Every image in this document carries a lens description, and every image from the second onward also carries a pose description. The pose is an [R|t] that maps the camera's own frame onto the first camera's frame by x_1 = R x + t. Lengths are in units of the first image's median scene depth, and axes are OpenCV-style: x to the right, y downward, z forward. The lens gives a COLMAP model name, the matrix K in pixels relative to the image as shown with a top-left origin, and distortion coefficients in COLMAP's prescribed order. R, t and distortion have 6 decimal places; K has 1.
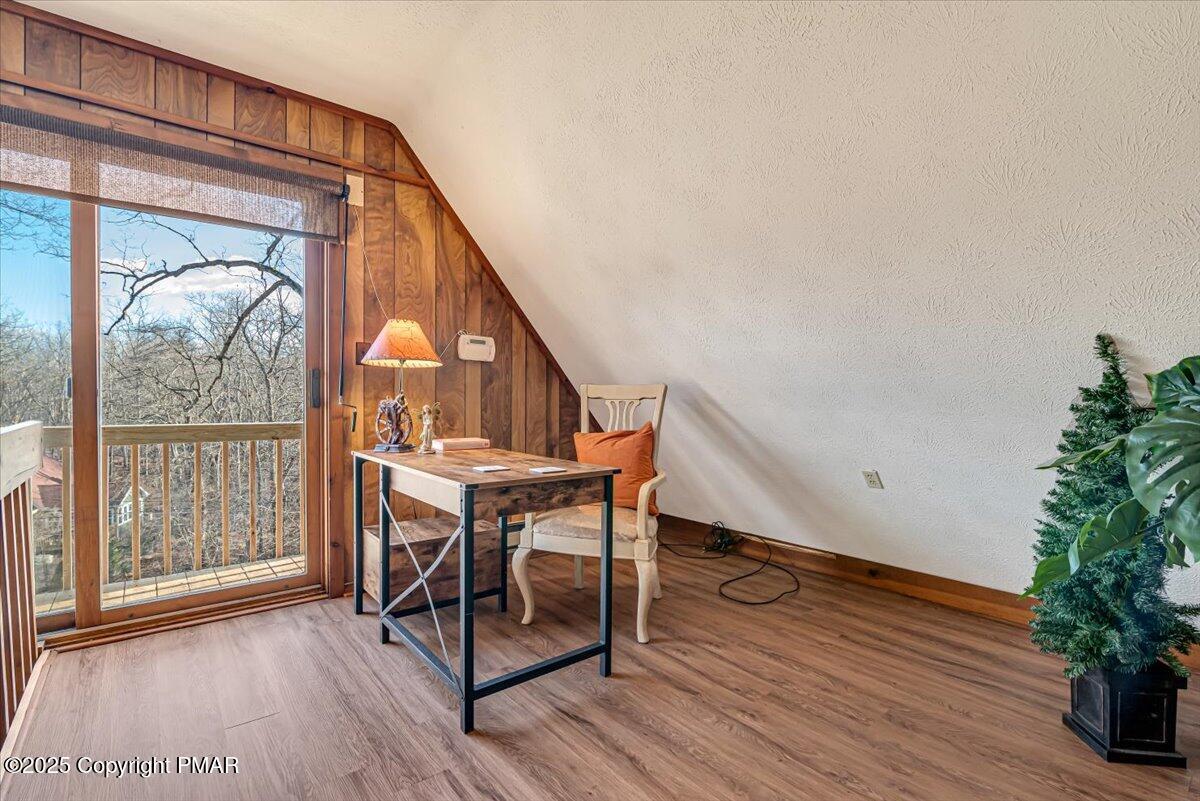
lens RADIAL K [[548.0, 0, 600.1], [0, 548.0, 403.5], [0, 0, 1]] dist [0.000401, -0.000076]
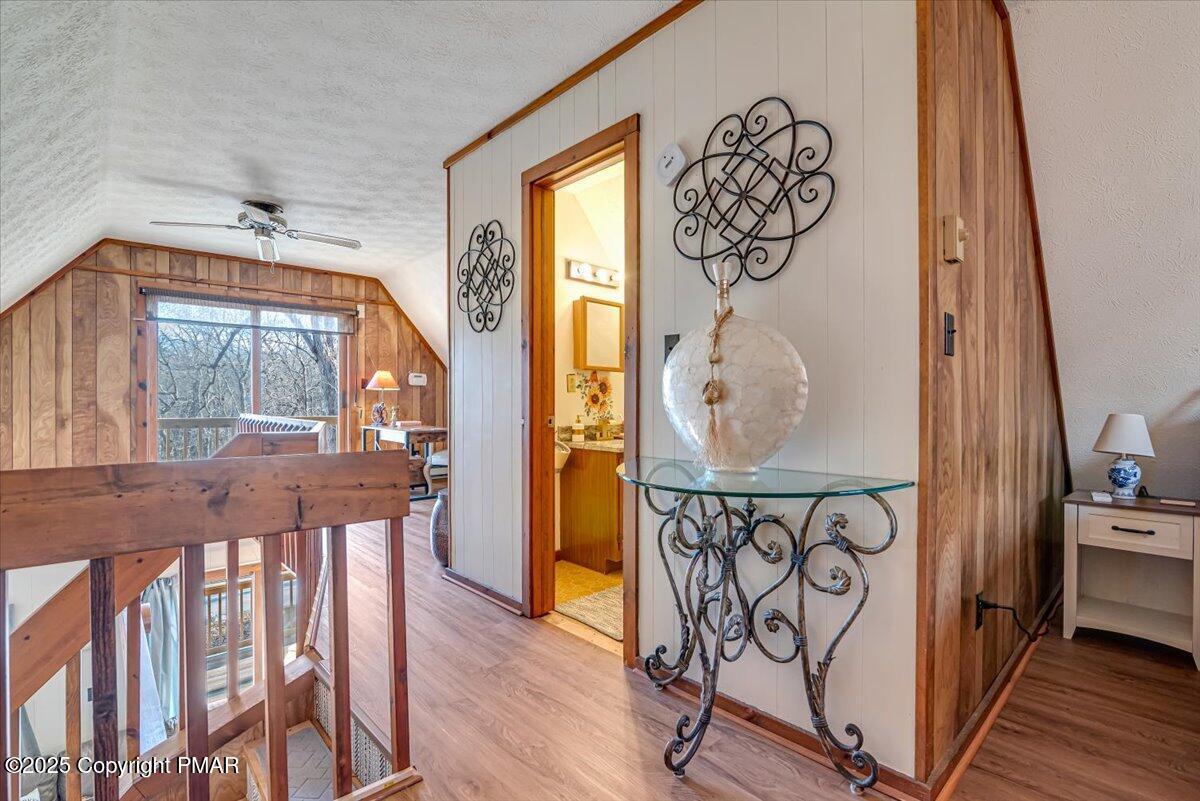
lens RADIAL K [[548.0, 0, 599.2], [0, 548.0, 401.1], [0, 0, 1]] dist [0.000401, -0.000076]
pose [[0.998561, -0.003123, 0.053529, 0.403713], [0.003402, 0.999981, -0.005132, -0.004983], [-0.053512, 0.005306, 0.998553, -1.283839]]
